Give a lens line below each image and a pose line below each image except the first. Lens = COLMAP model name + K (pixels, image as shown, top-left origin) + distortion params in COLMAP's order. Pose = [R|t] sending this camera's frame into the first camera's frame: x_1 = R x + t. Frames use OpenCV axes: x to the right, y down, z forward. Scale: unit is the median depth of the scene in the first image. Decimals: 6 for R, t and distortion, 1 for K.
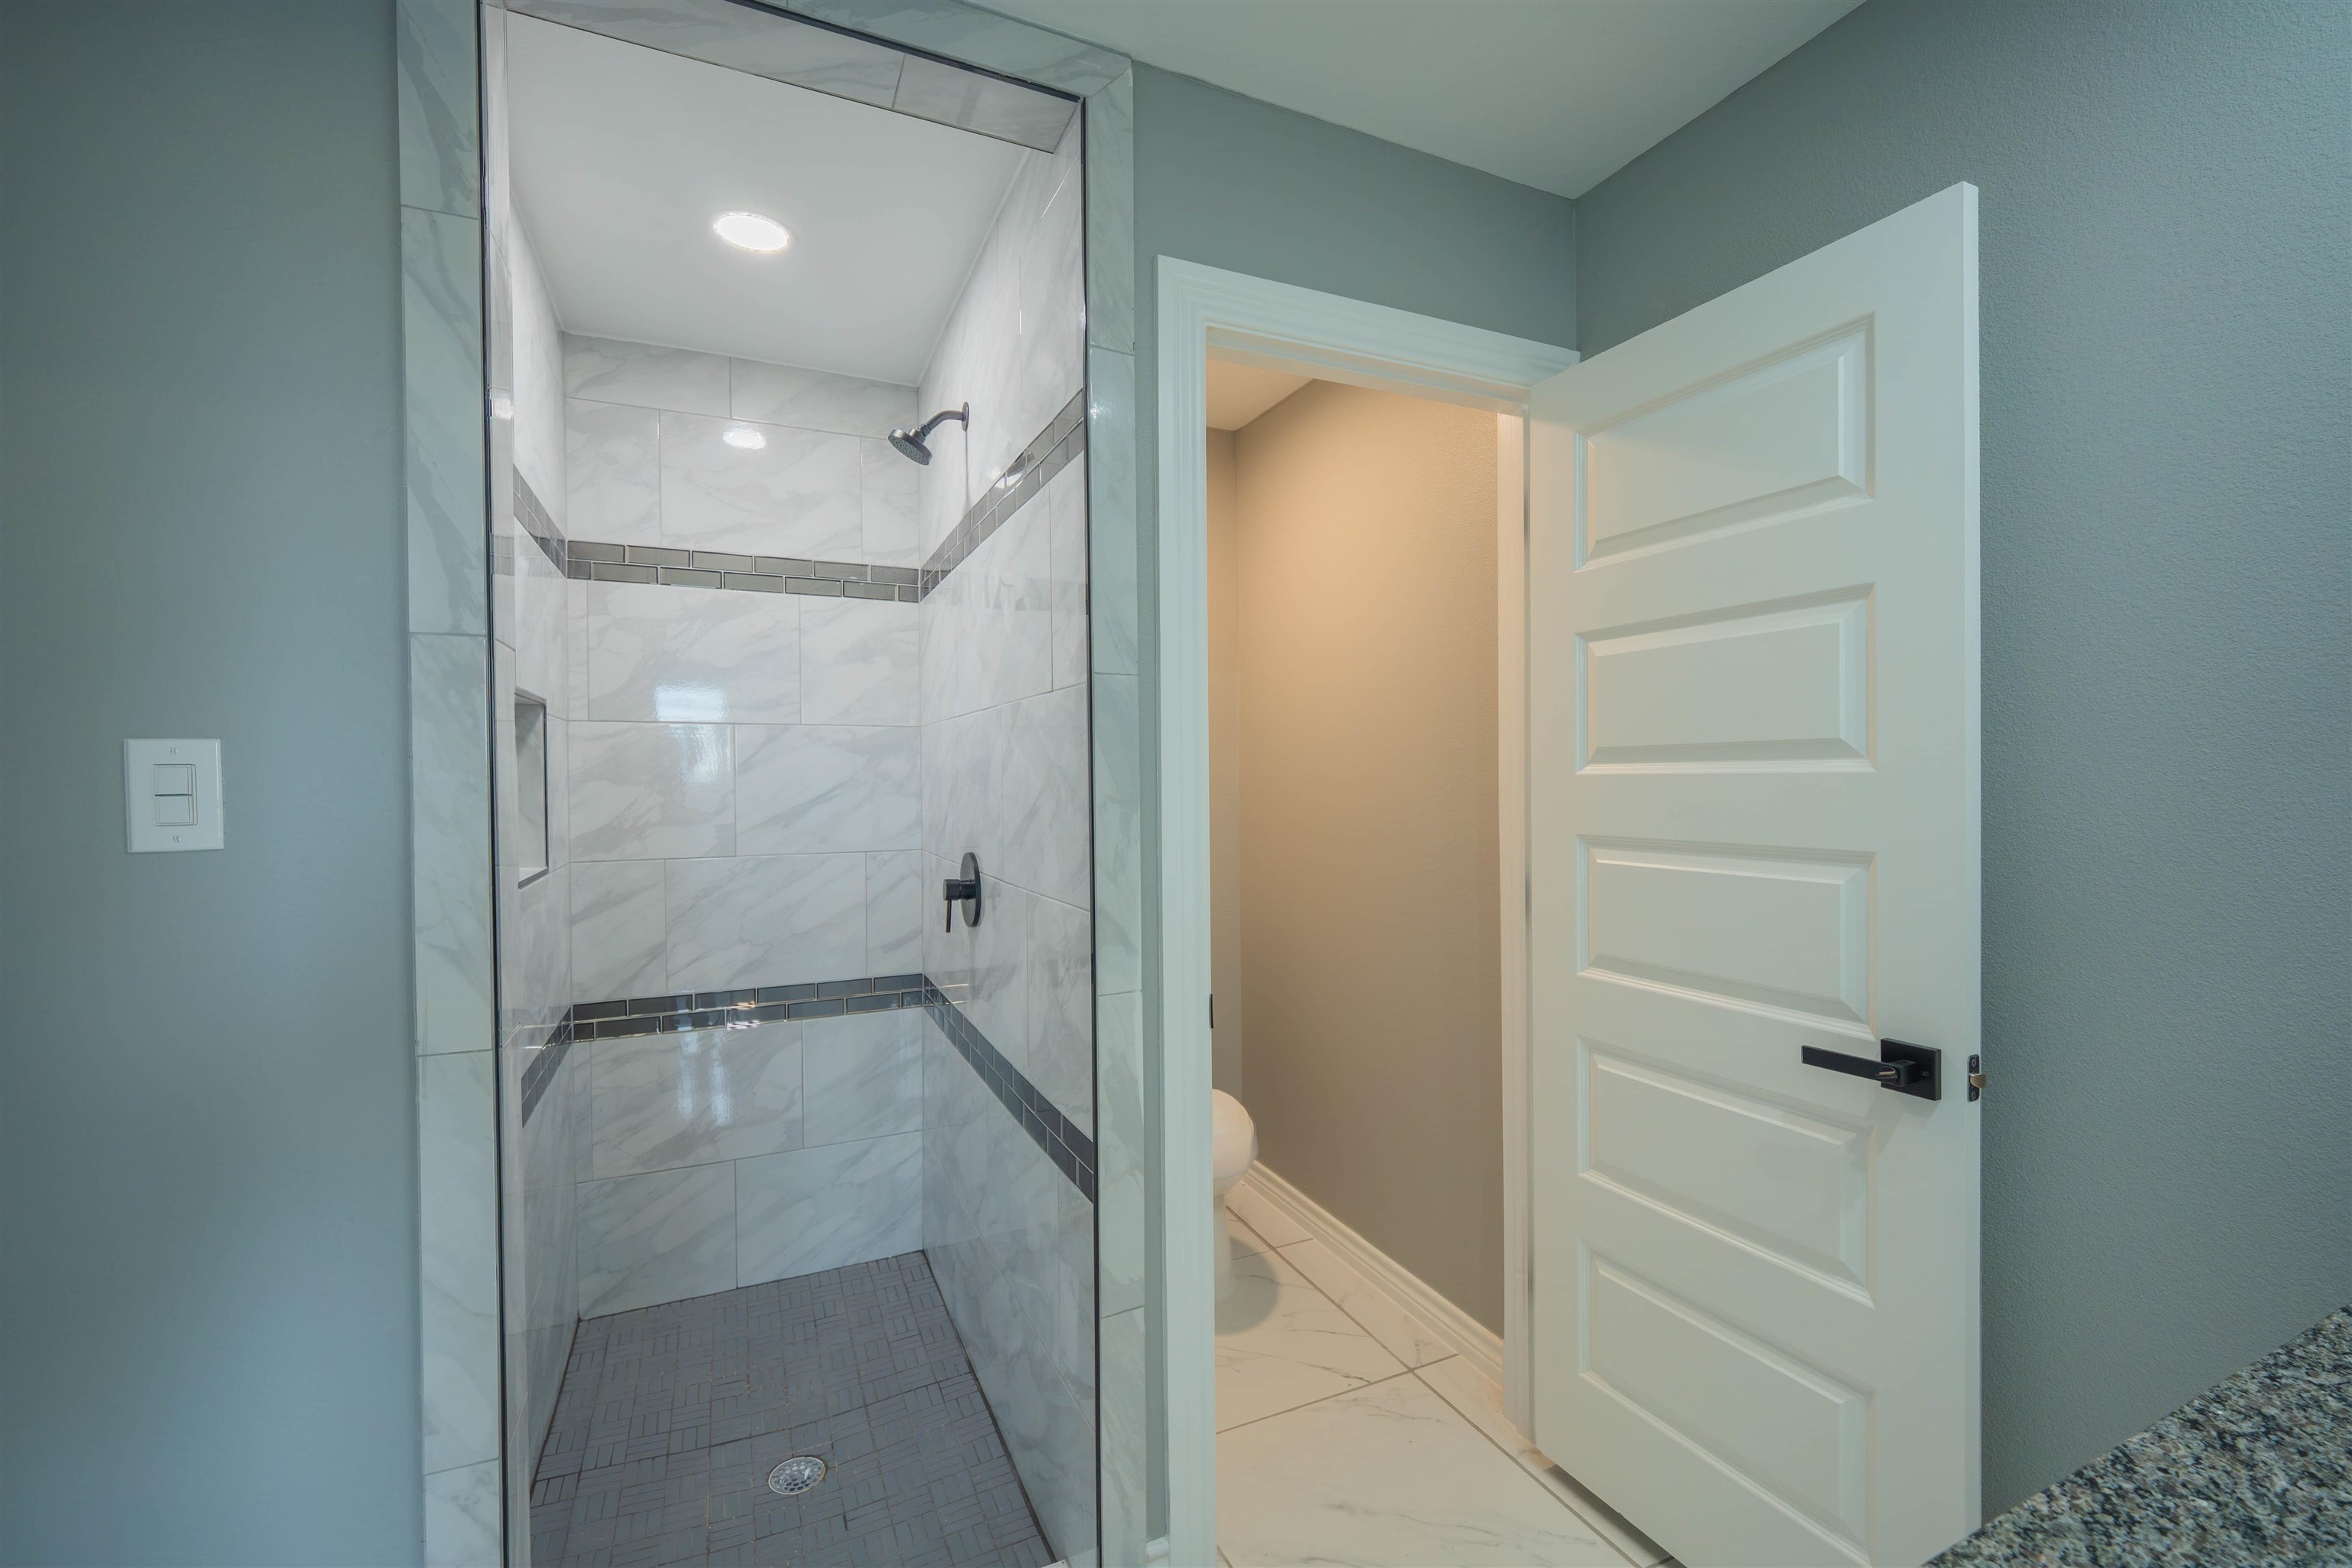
lens RADIAL K [[968.5, 0, 1194.0], [0, 968.5, 786.0], [0, 0, 1]] dist [0.001178, -0.011490]
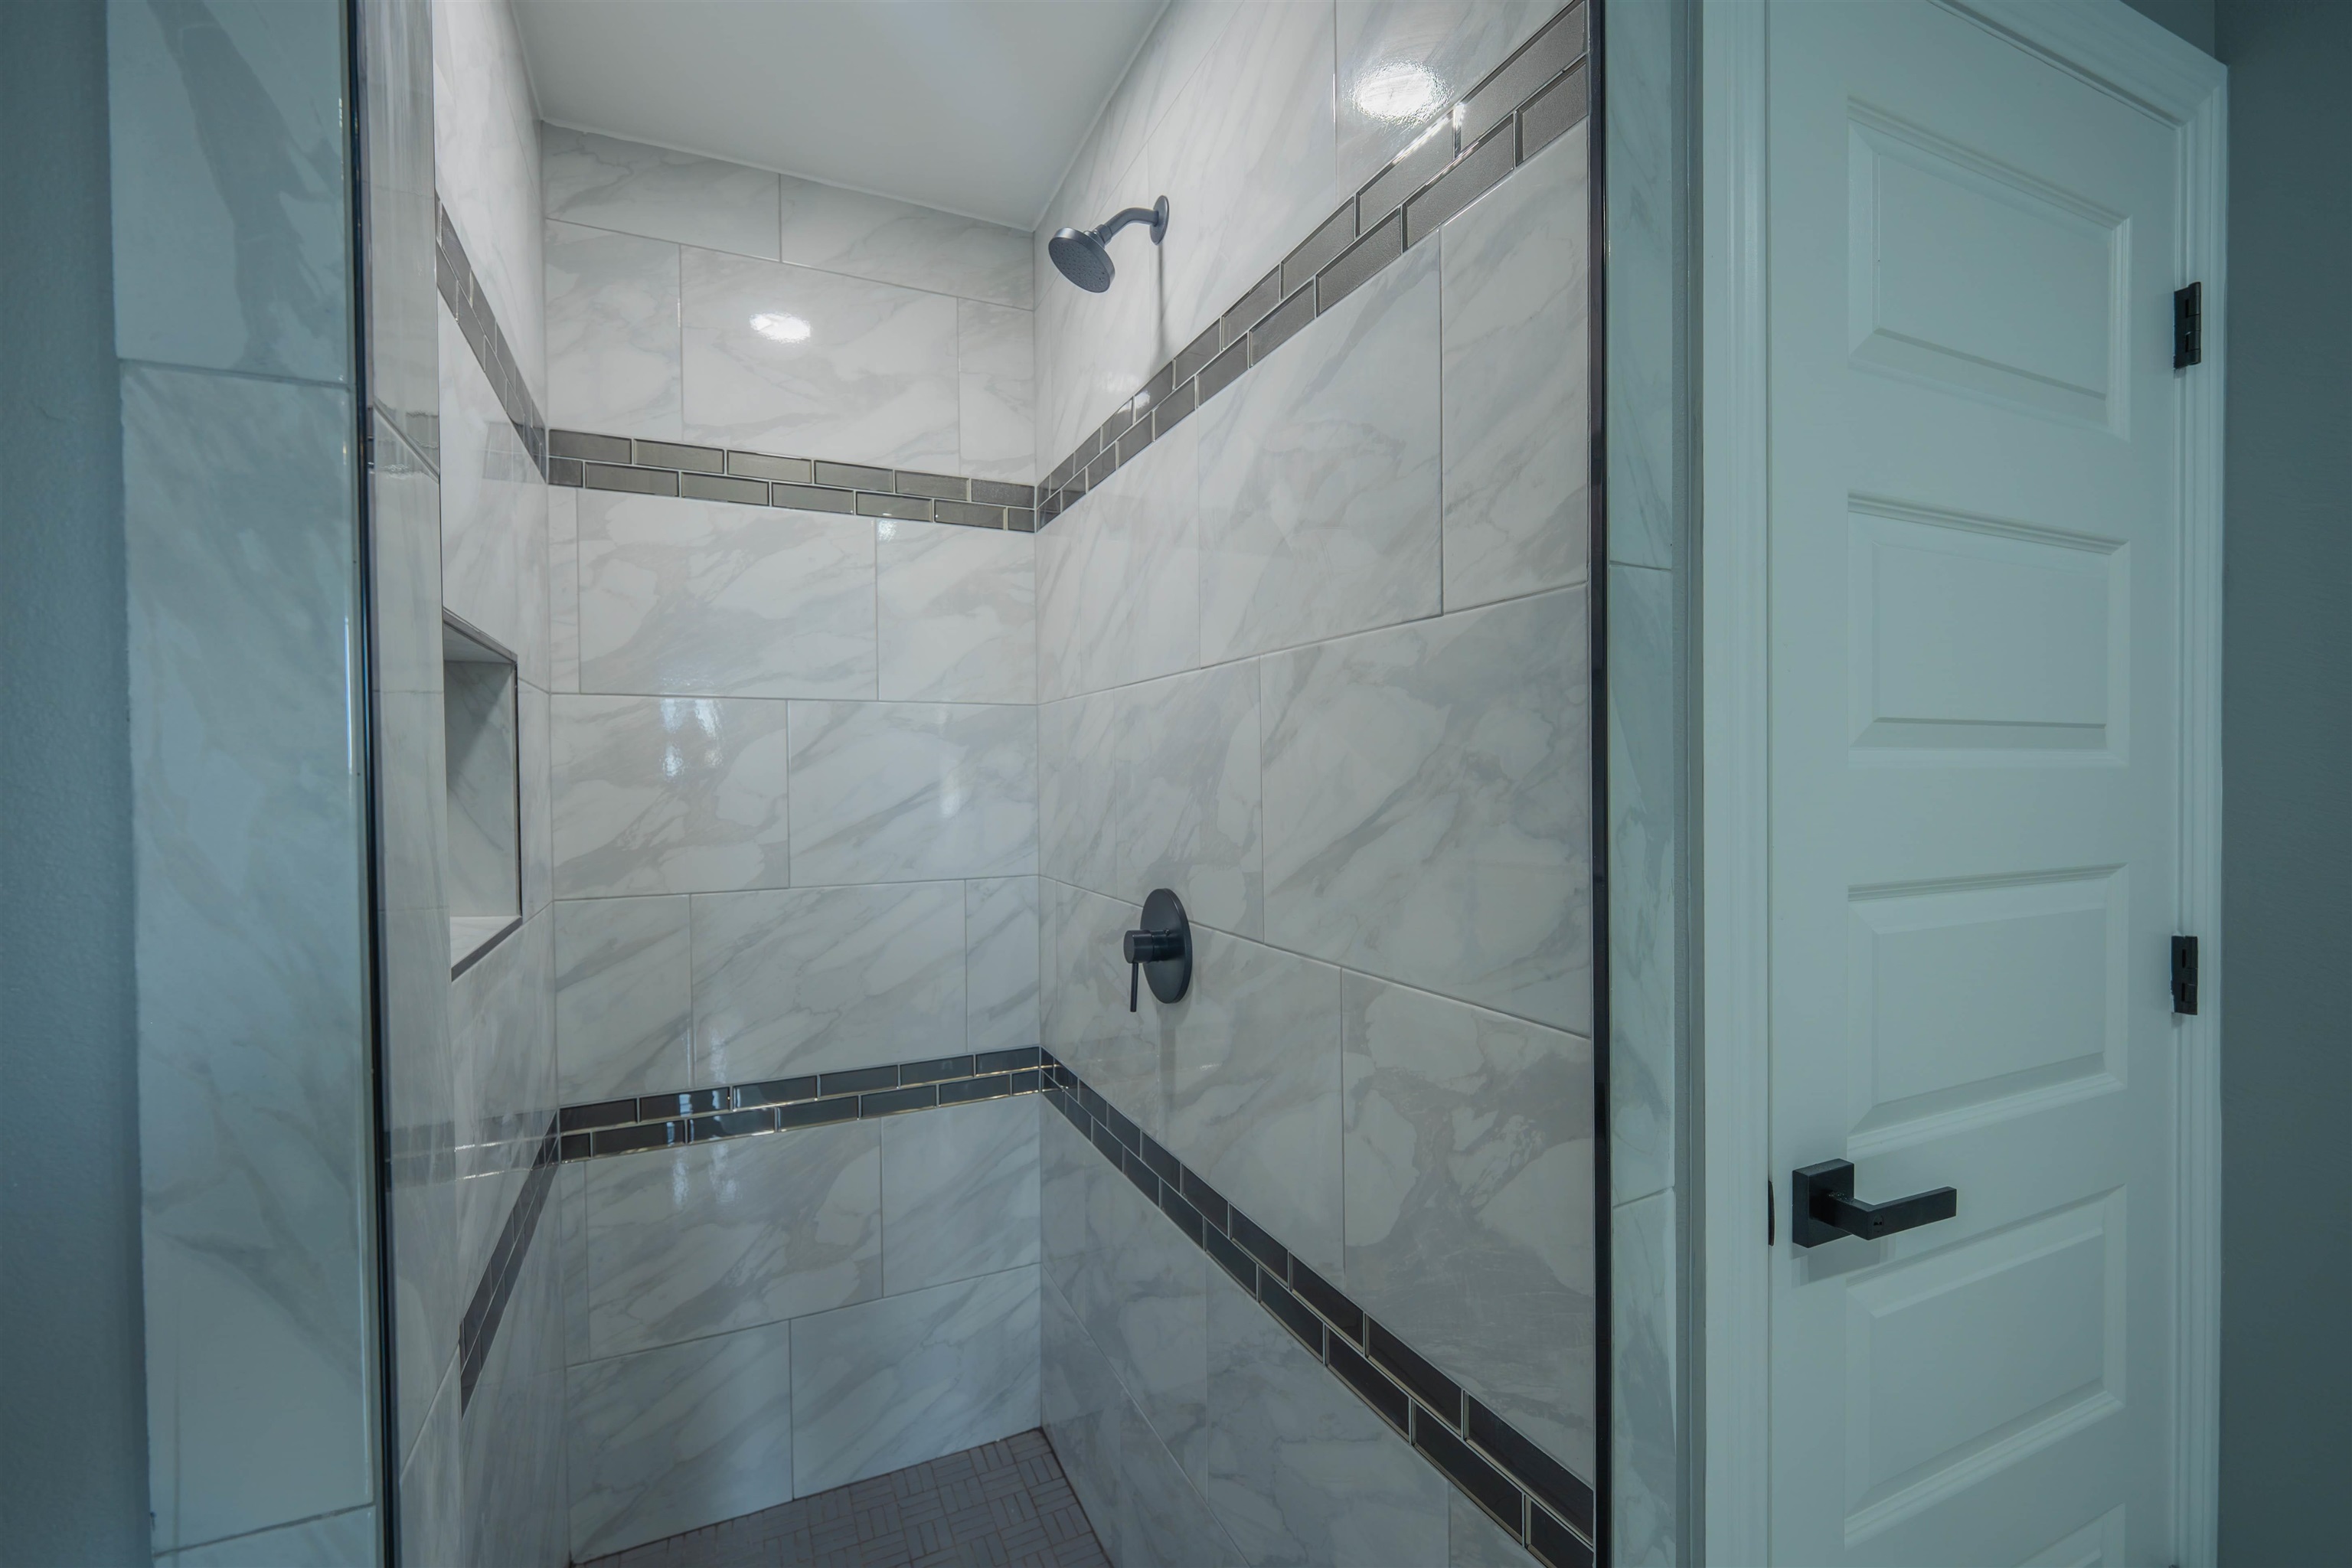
lens RADIAL K [[995.4, 0, 1180.7], [0, 995.4, 790.0], [0, 0, 1]] dist [-0.000089, -0.005309]
pose [[0.999985, -0.001957, -0.005205, -0.194761], [0.001982, 0.999986, 0.004950, -0.001585], [0.005195, -0.004960, 0.999974, 0.293721]]
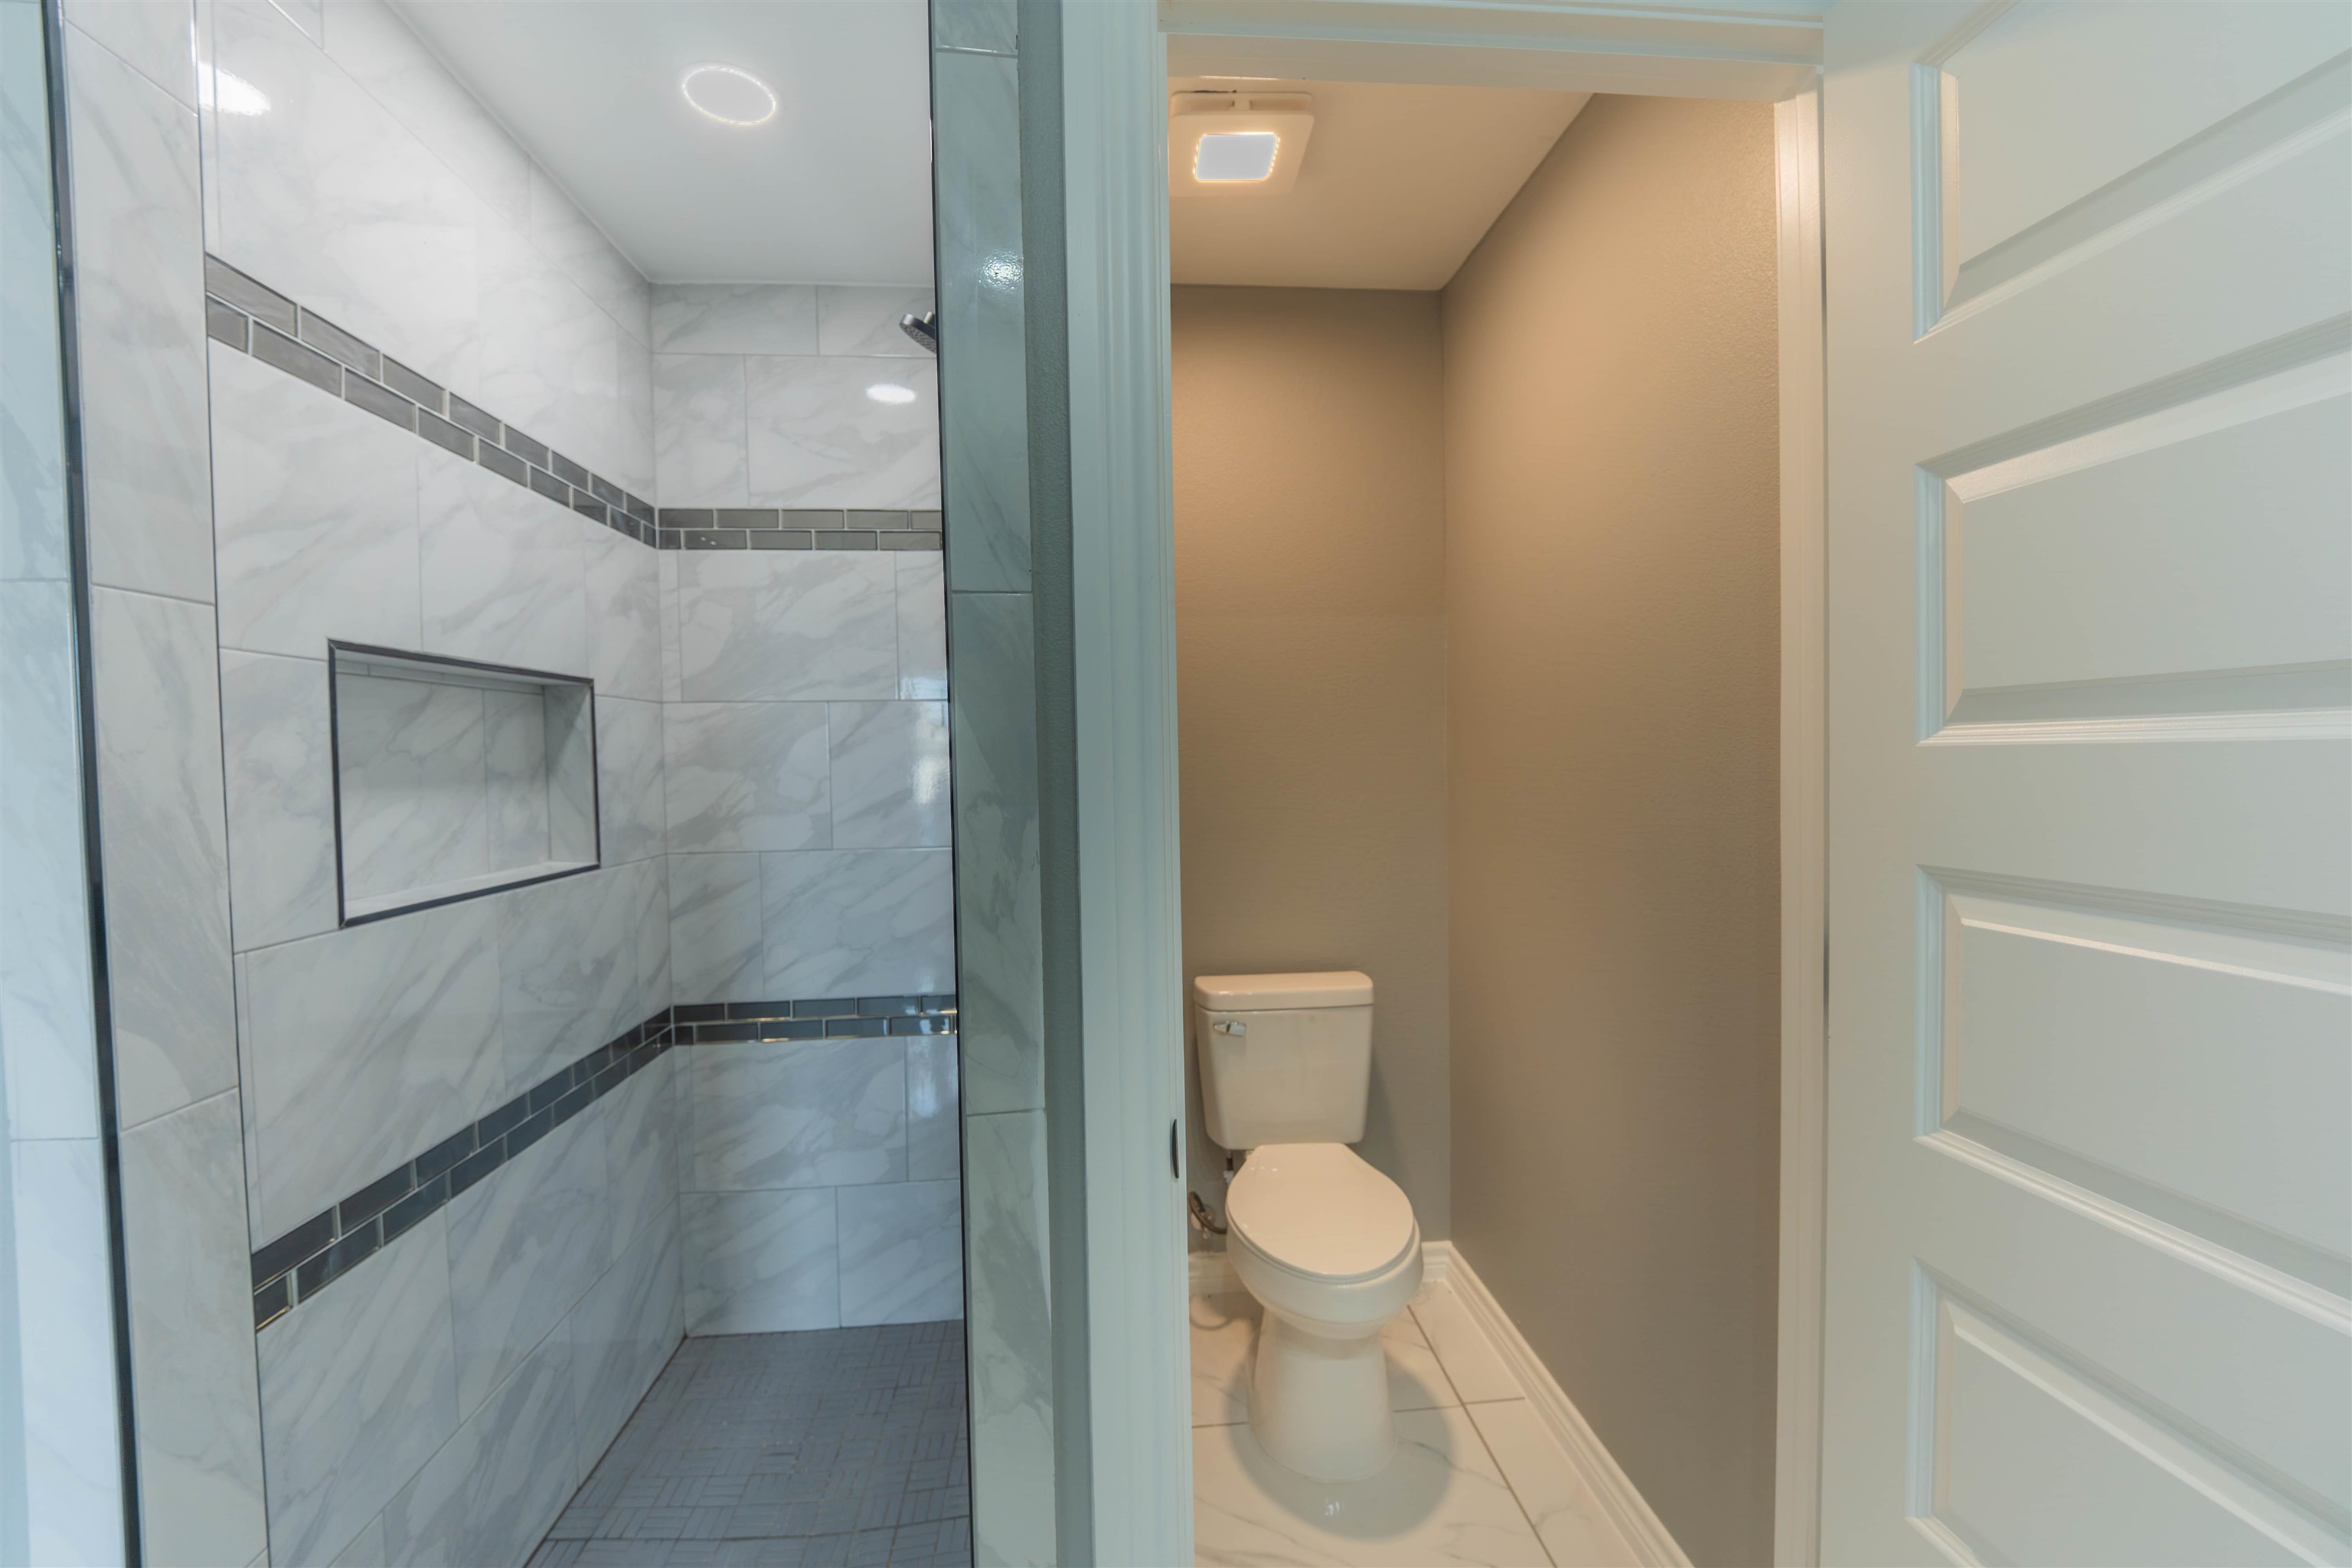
lens RADIAL K [[968.5, 0, 1194.0], [0, 968.5, 786.0], [0, 0, 1]] dist [0.001178, -0.011490]
pose [[0.941320, 0.000611, -0.337515, 0.150057], [0.007237, 0.999732, 0.021993, -0.003715], [0.337438, -0.023145, 0.941063, 0.286508]]
